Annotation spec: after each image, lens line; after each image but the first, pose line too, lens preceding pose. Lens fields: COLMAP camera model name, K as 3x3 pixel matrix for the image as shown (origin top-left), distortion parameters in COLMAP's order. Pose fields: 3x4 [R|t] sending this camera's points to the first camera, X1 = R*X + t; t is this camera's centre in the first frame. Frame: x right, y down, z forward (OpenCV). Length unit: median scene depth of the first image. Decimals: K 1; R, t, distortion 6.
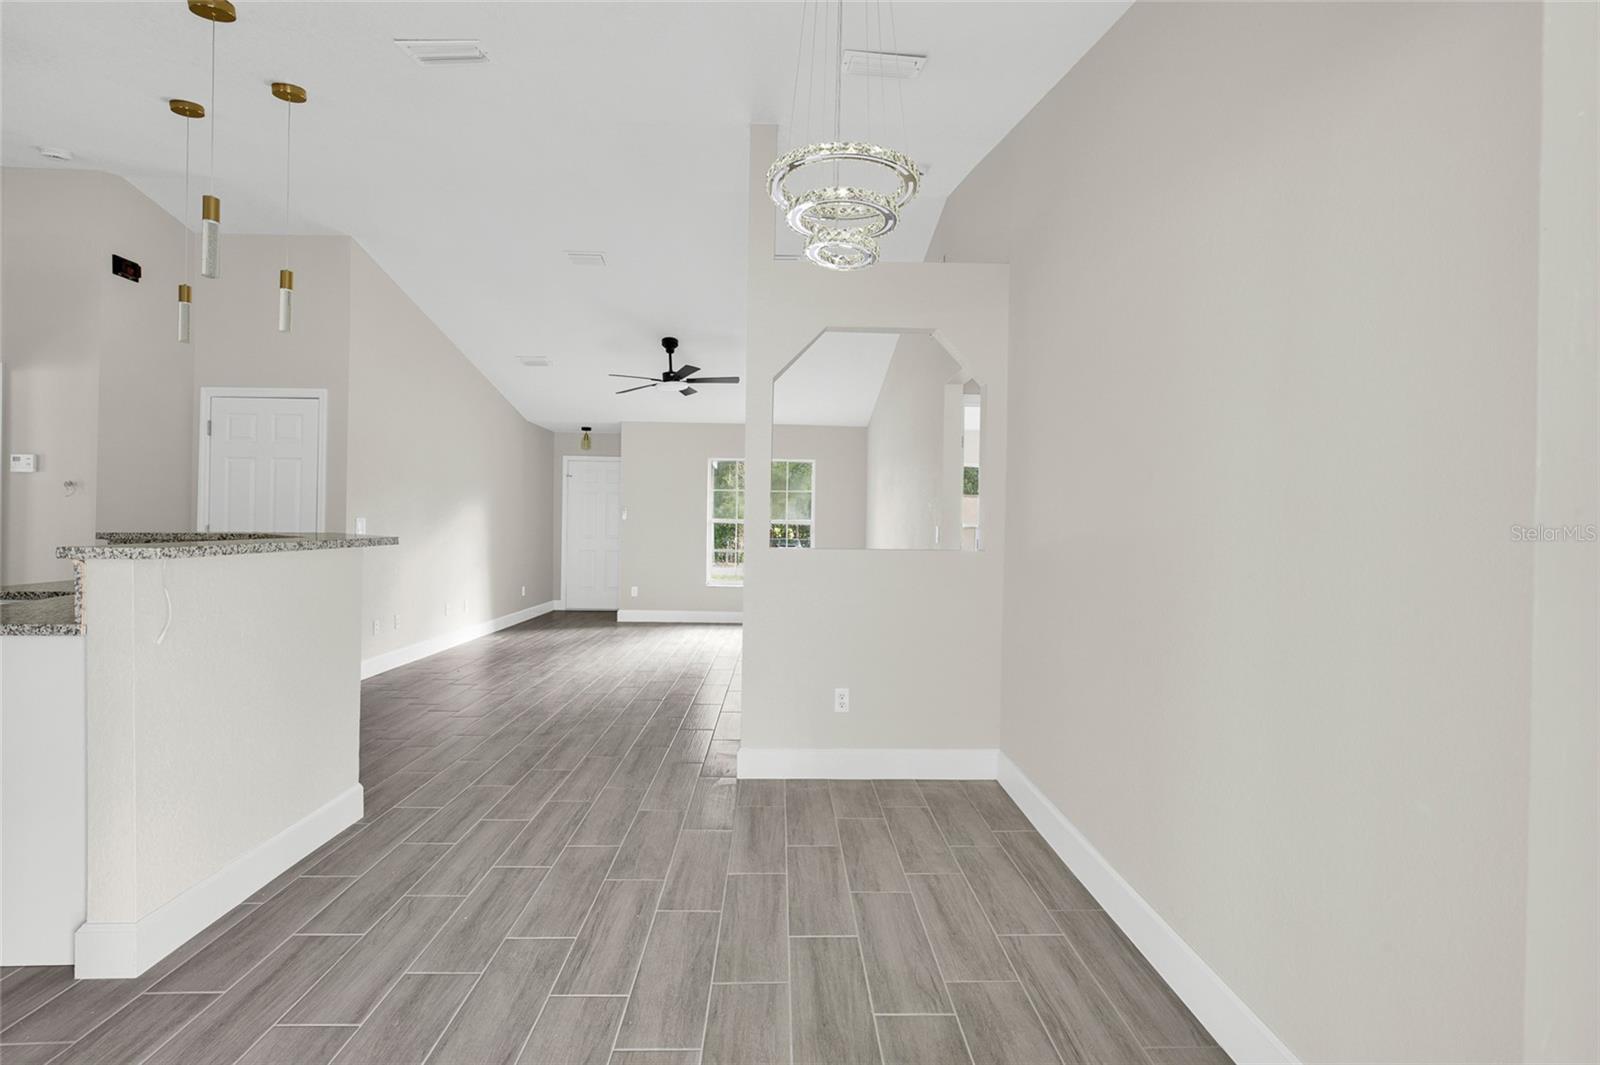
lens RADIAL K [[715.9, 0, 787.1], [0, 715.9, 522.5], [0, 0, 1]] dist [-0.003505, 0.001390]
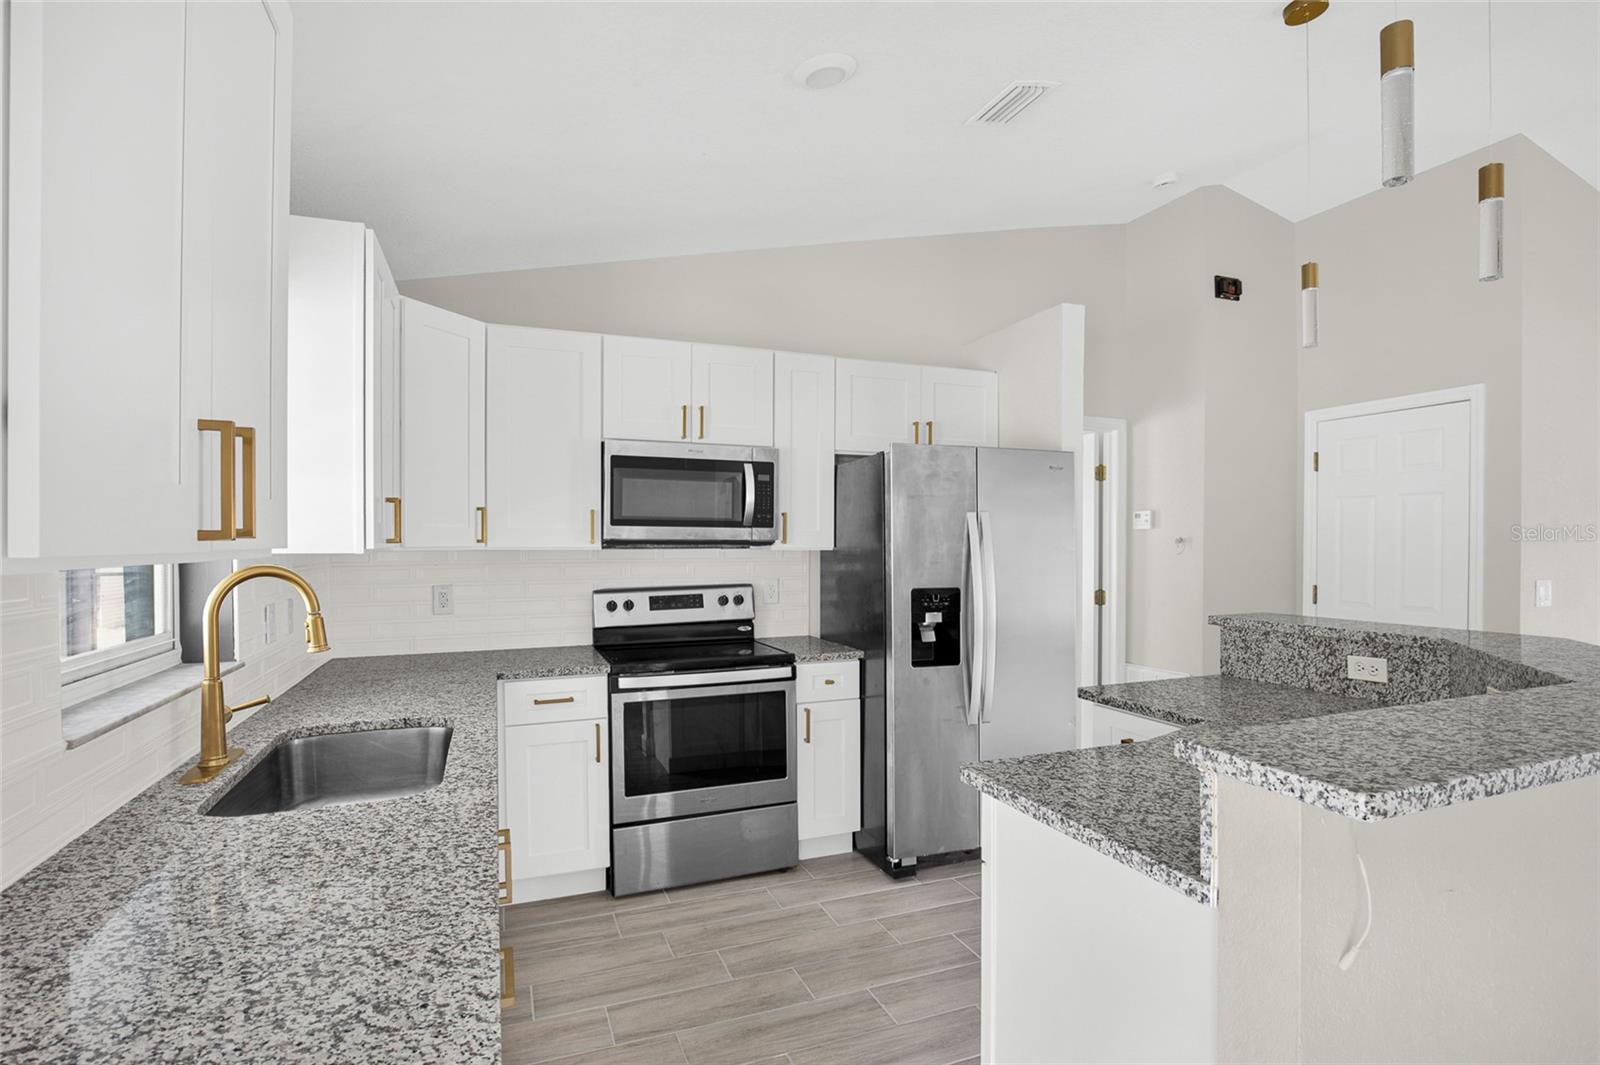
lens RADIAL K [[802.2, 0, 796.4], [0, 802.2, 537.8], [0, 0, 1]] dist [-0.022427, 0.000716]
pose [[0.331751, -0.017497, -0.943205, -0.408322], [0.001918, 0.999838, -0.017873, -0.079140], [0.943365, 0.004121, 0.331731, 0.395988]]
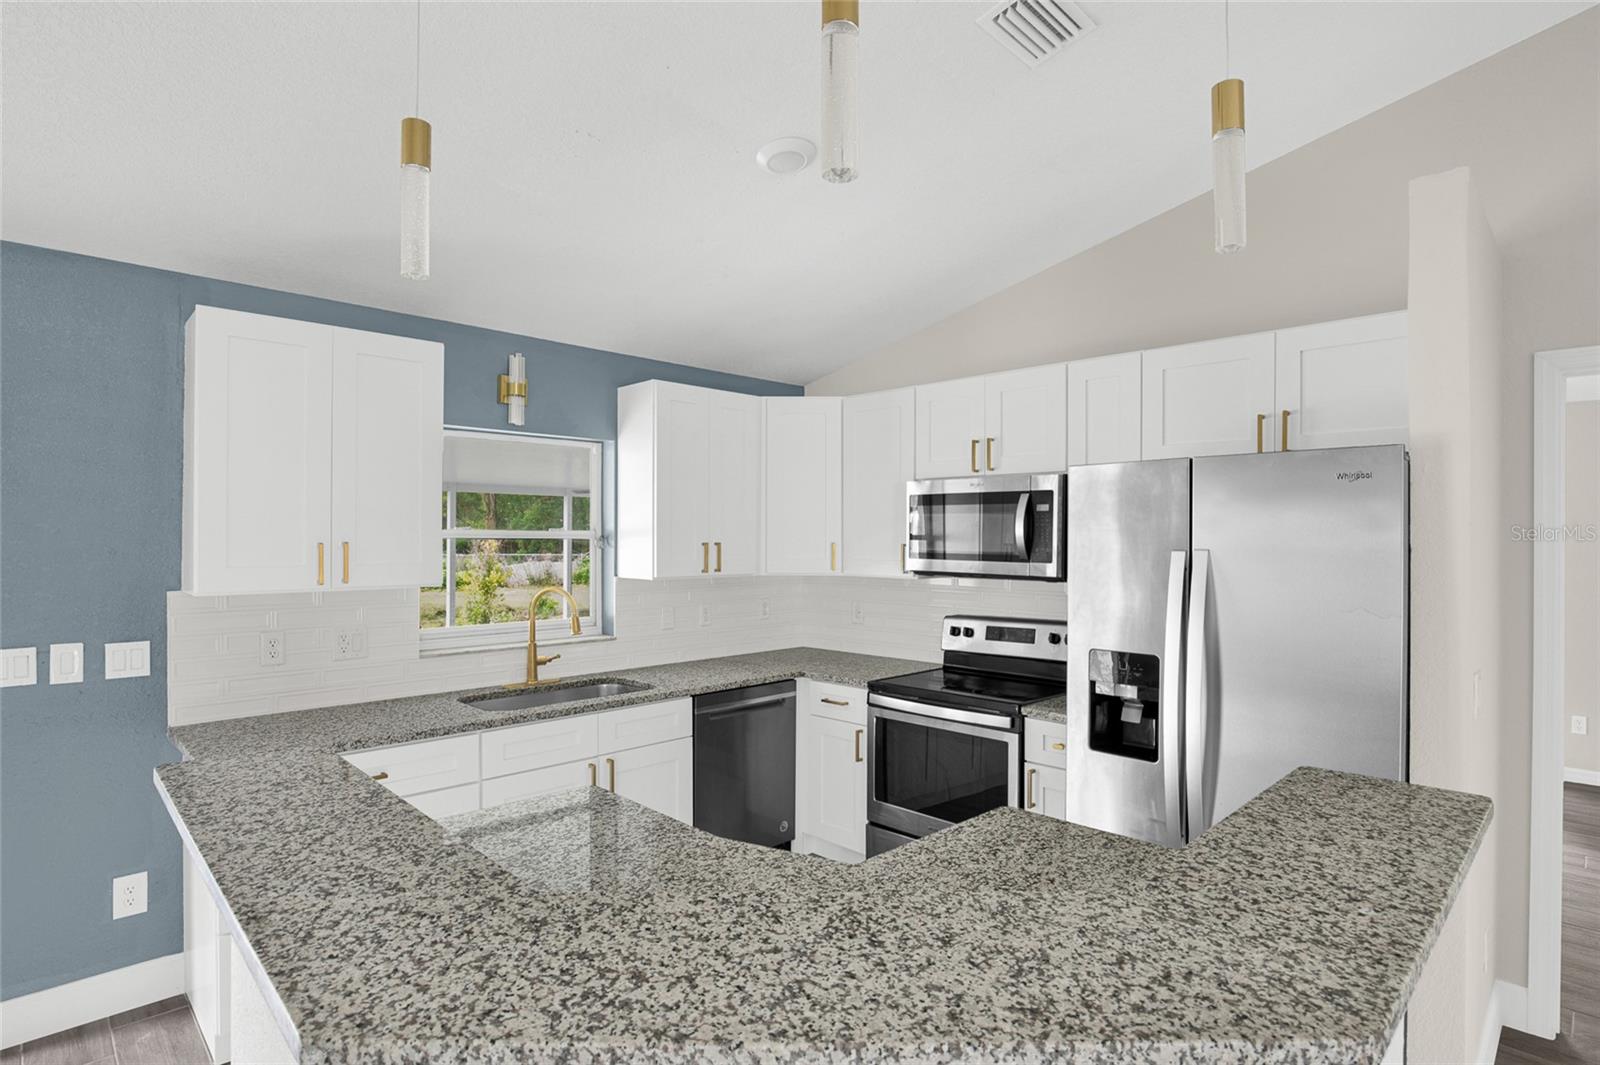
lens RADIAL K [[802.2, 0, 805.9], [0, 802.2, 535.3], [0, 0, 1]] dist [-0.022427, 0.000716]
pose [[-0.723845, -0.017436, -0.689743, -0.622950], [-0.012490, 0.999848, -0.012167, -0.152704], [0.689850, -0.000192, -0.723952, 1.592820]]
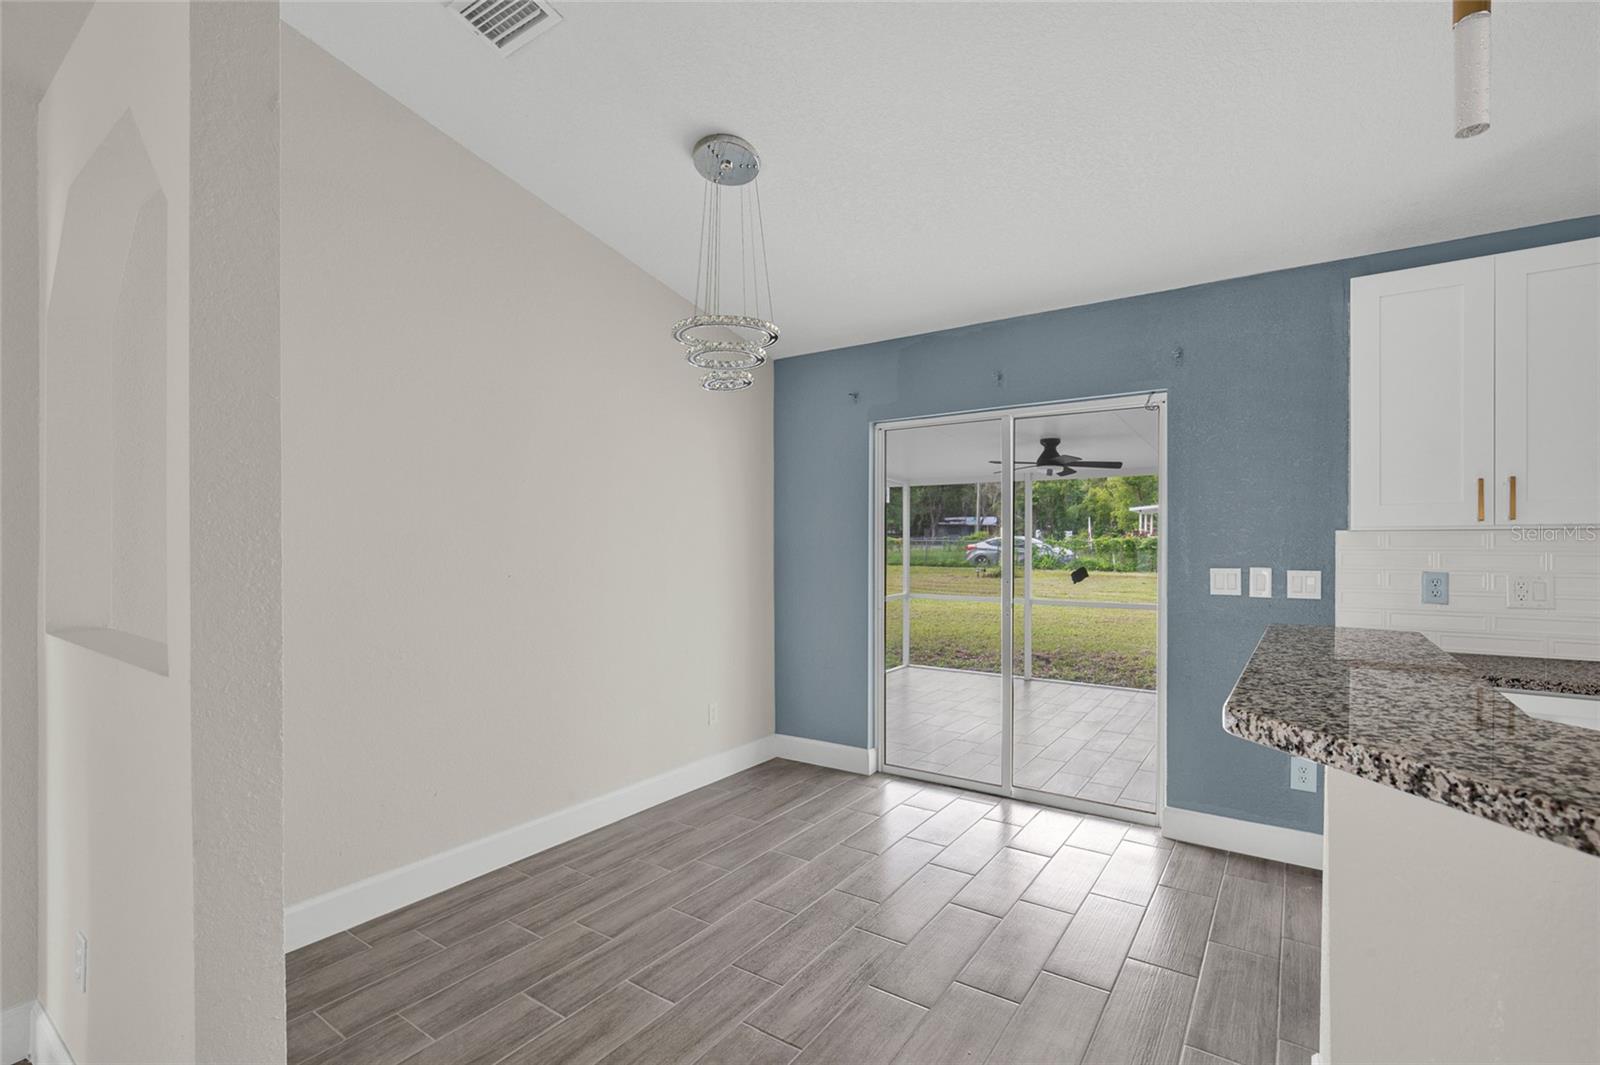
lens RADIAL K [[715.9, 0, 802.9], [0, 715.9, 544.0], [0, 0, 1]] dist [-0.003505, 0.001390]
pose [[-0.806240, -0.017284, 0.591336, -0.721419], [-0.014495, 0.999850, 0.009461, -0.060404], [-0.591411, -0.000944, -0.806370, 1.661186]]
